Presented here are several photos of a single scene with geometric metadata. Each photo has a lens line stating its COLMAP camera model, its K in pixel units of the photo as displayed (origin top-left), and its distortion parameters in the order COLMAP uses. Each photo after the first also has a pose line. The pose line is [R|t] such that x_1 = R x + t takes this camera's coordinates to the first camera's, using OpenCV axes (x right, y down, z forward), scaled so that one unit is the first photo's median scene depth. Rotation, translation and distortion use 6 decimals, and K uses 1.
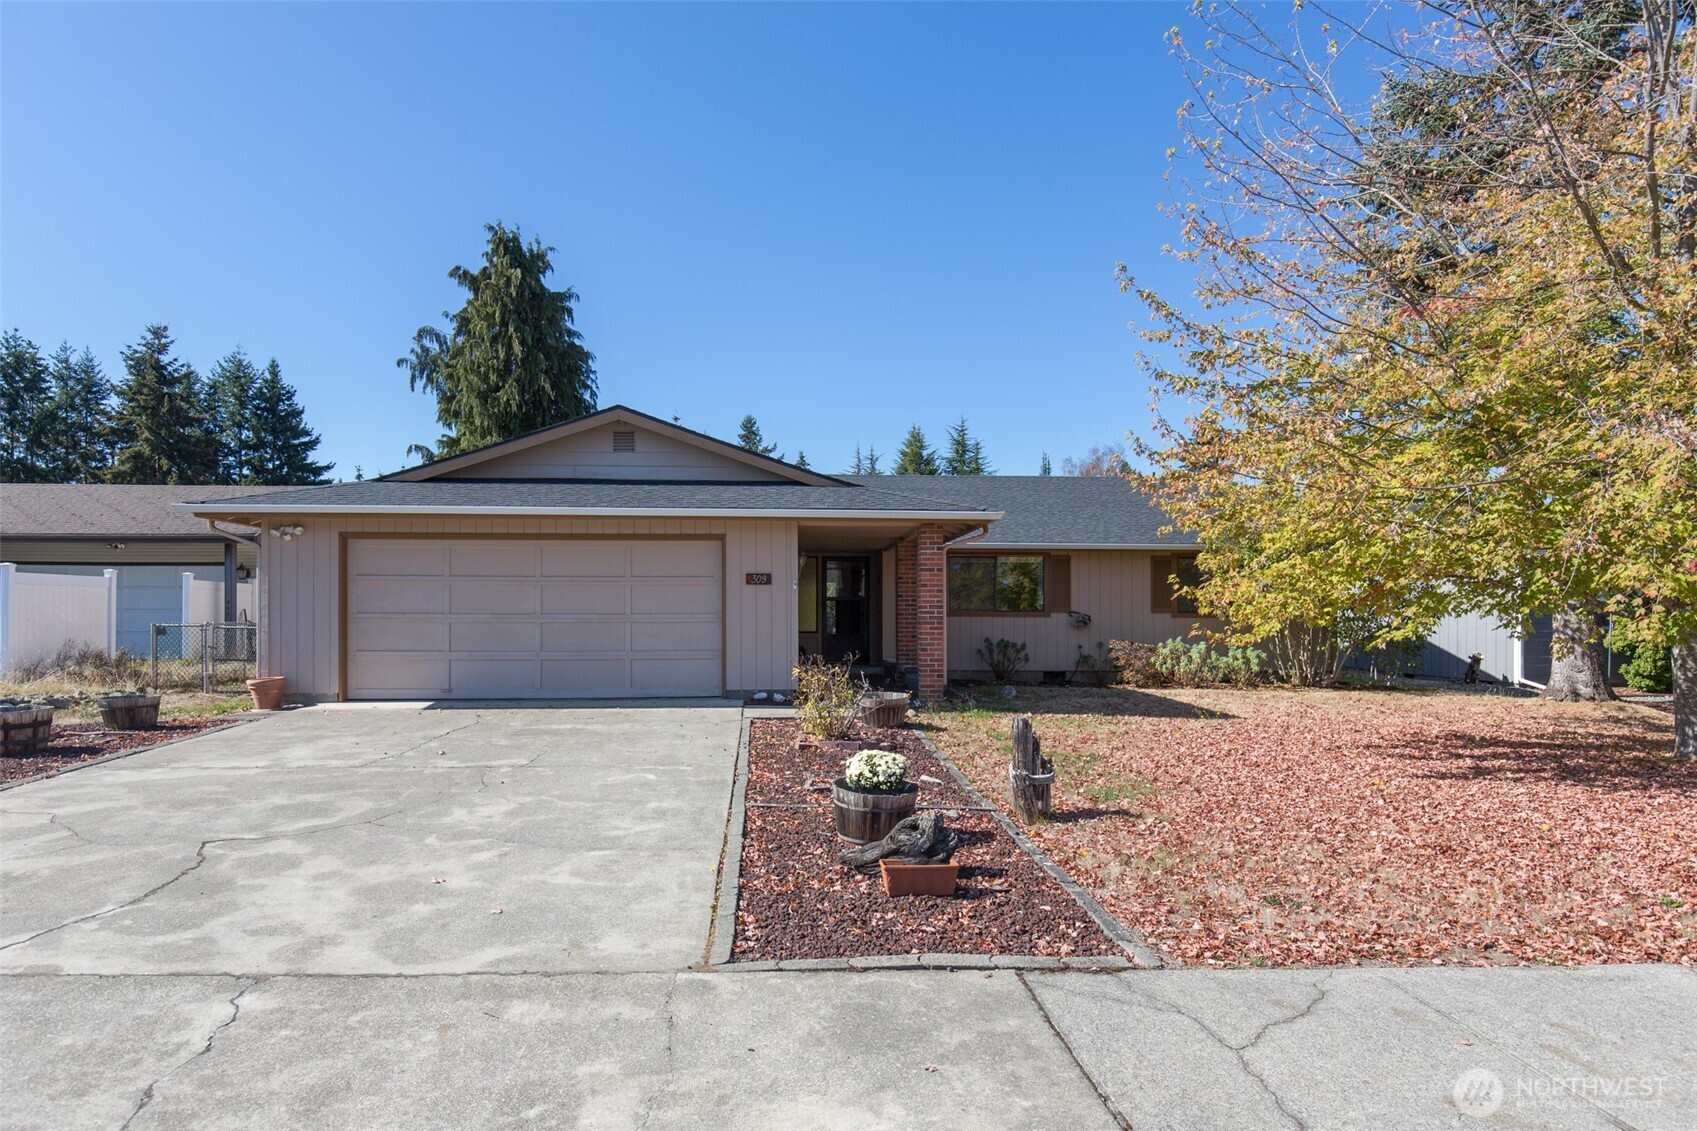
lens RADIAL K [[1037.1, 0, 851.1], [0, 1037.1, 611.5], [0, 0, 1]] dist [-0.003910, -0.001253]
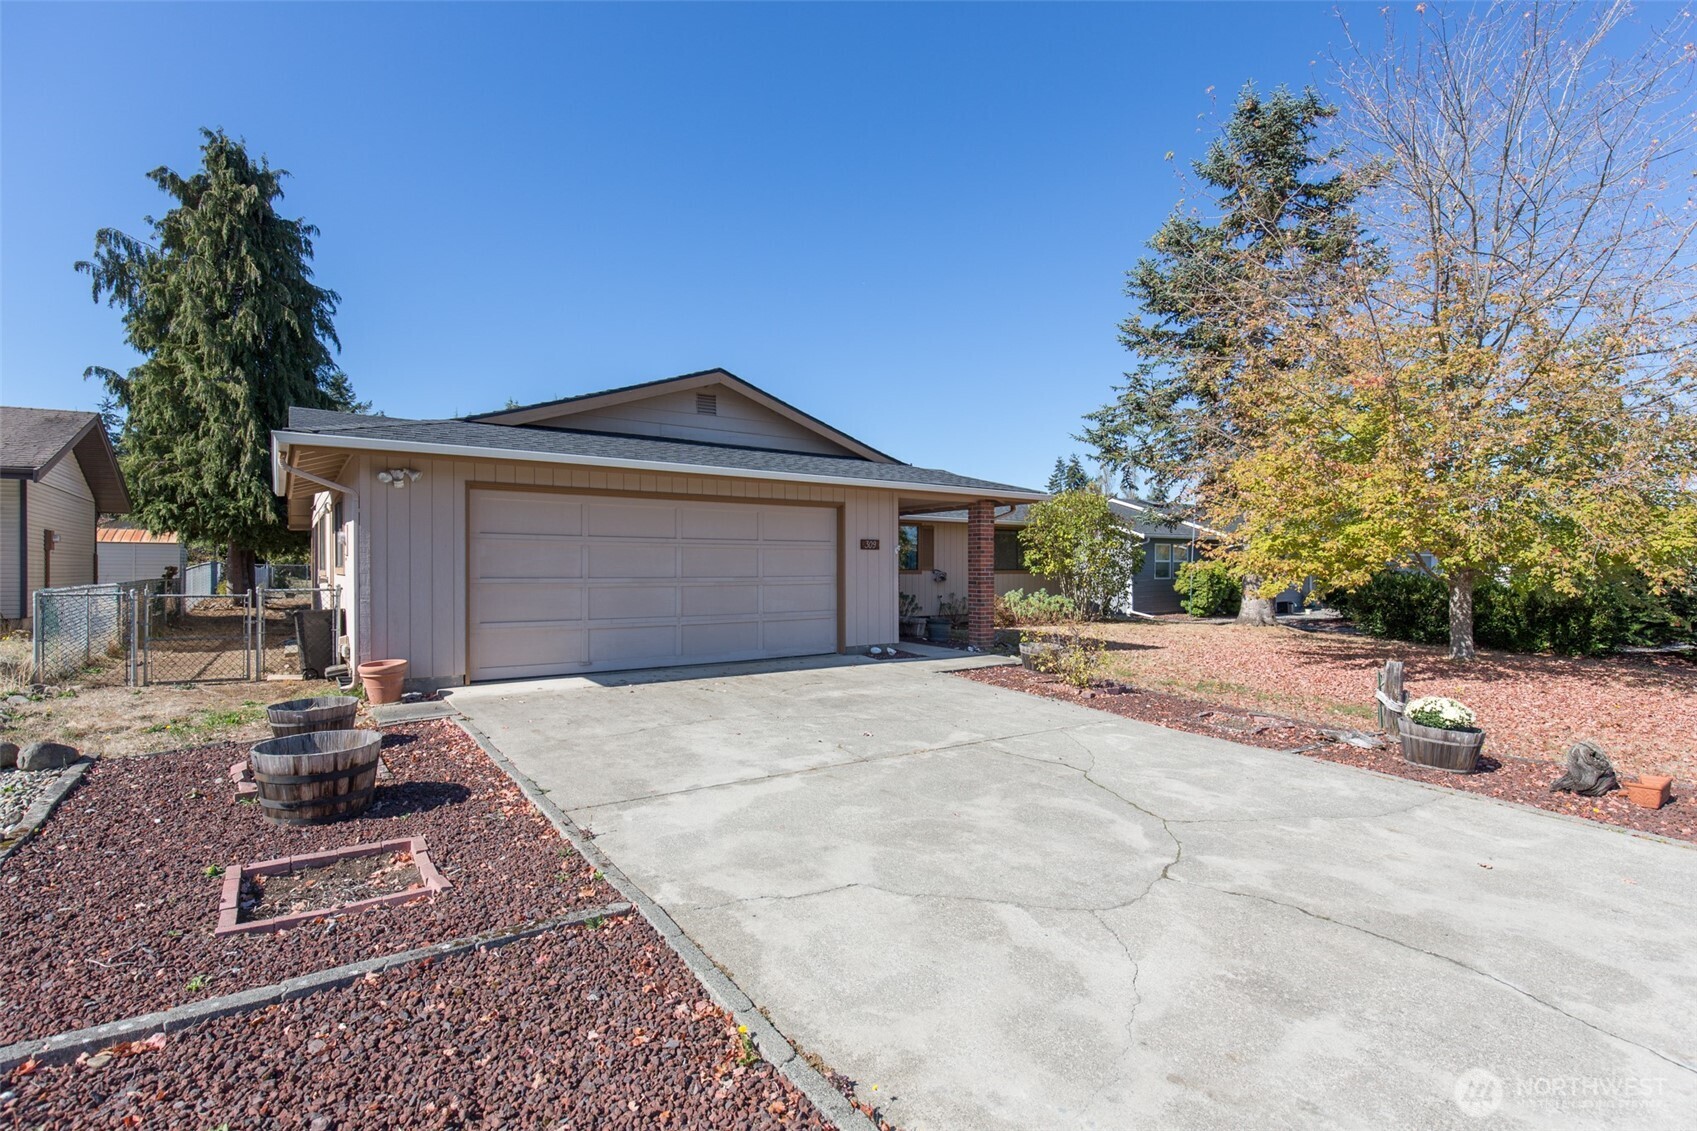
lens RADIAL K [[808.3, 0, 859.3], [0, 808.3, 567.5], [0, 0, 1]] dist [-0.003206, -0.005072]
pose [[0.849357, 0.000190, 0.527819, -0.407642], [-0.004873, 0.999960, 0.007481, -0.009774], [-0.527797, -0.008926, 0.849324, 0.204397]]
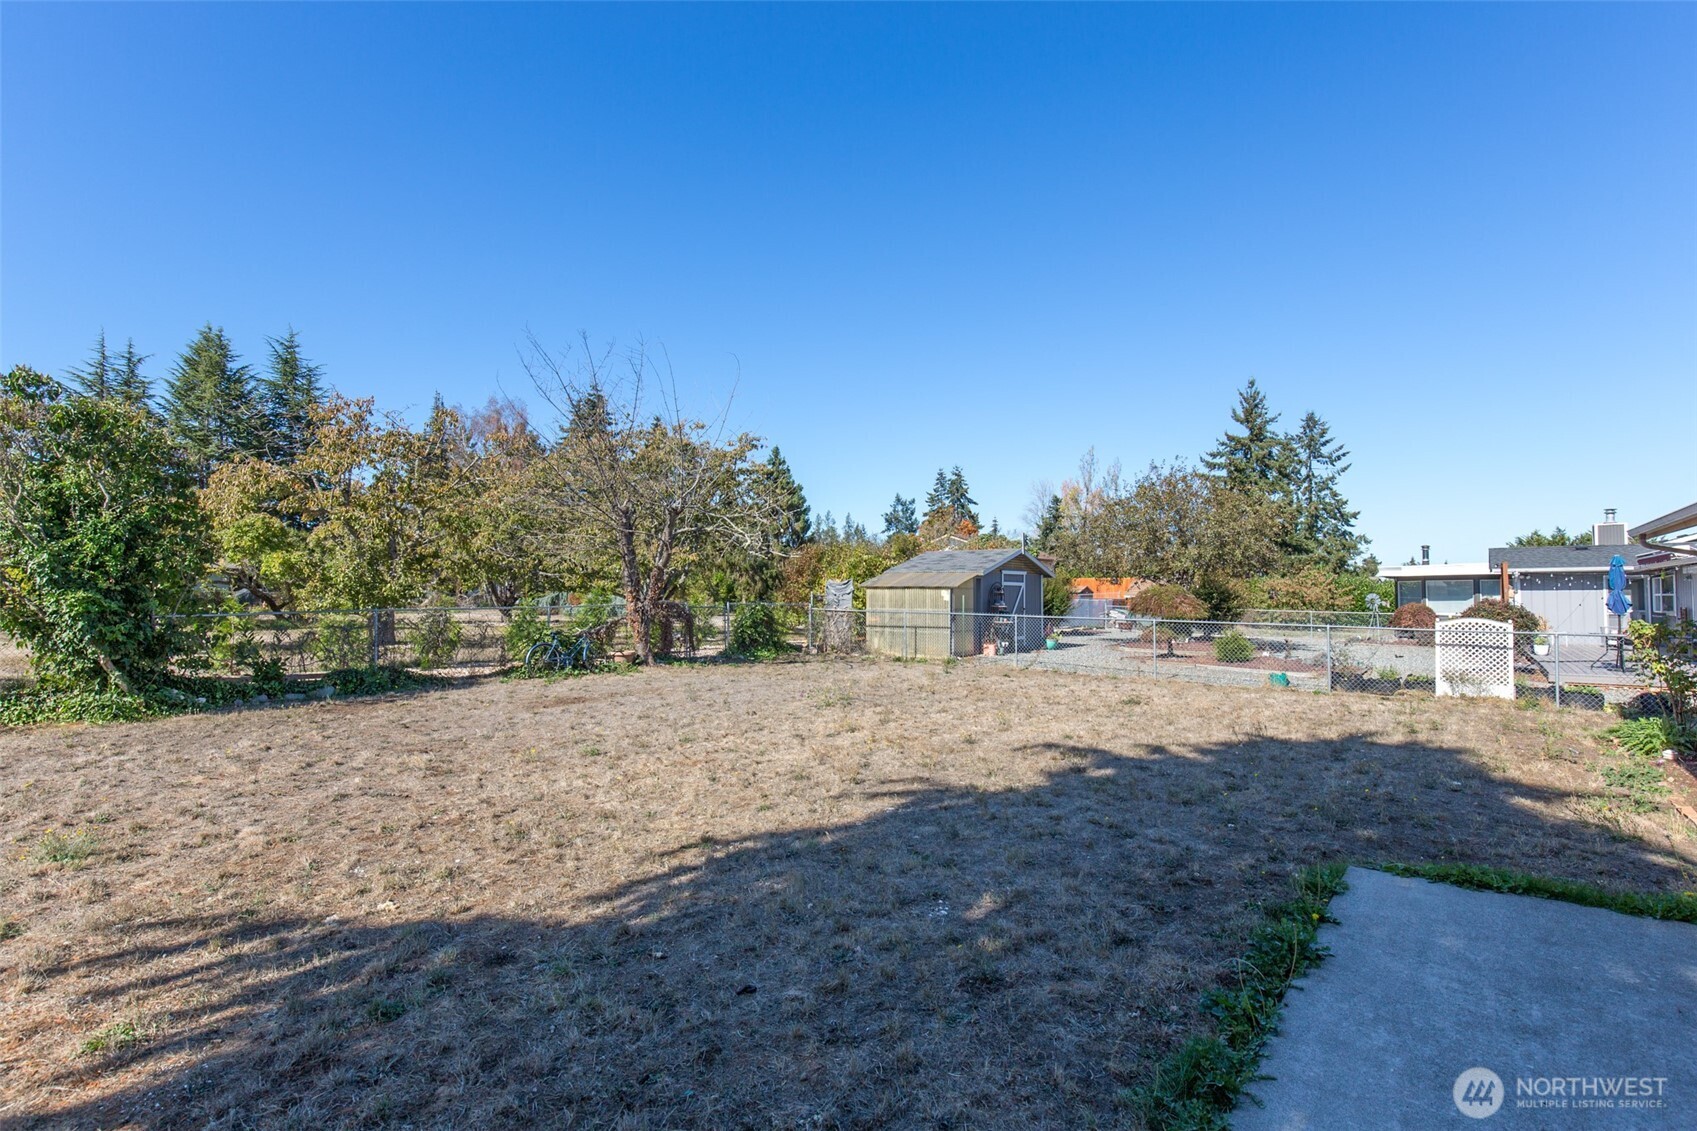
lens RADIAL K [[792.2, 0, 844.6], [0, 792.2, 580.2], [0, 0, 1]] dist [0.005201, -0.000555]
pose [[0.655675, -0.003860, 0.755034, -0.315130], [0.010728, 0.999934, -0.004204, -0.009978], [-0.754967, 0.010856, 0.655673, 1.706240]]
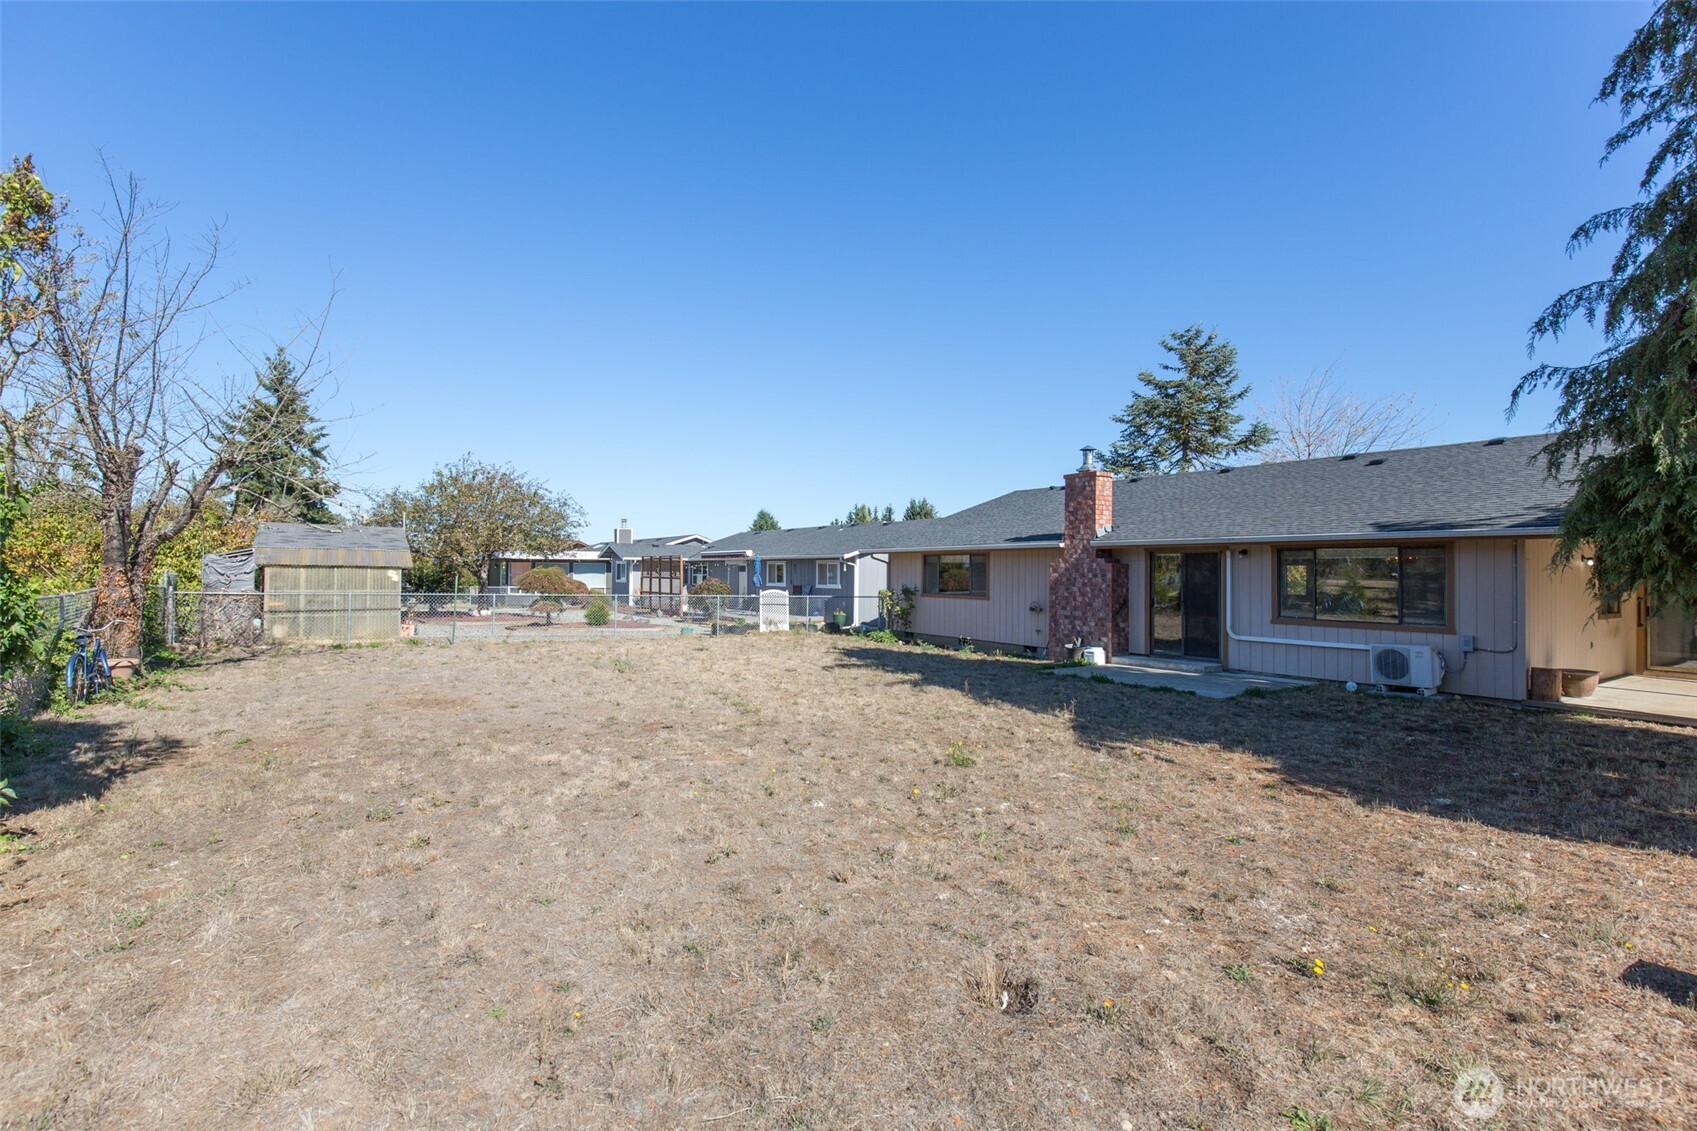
lens RADIAL K [[792.2, 0, 801.9], [0, 792.2, 562.8], [0, 0, 1]] dist [0.005201, -0.000555]
pose [[-0.509261, -0.013696, 0.860503, -0.550793], [-0.020097, 0.999790, 0.004020, -0.022590], [-0.860377, -0.015246, -0.509430, 2.308760]]
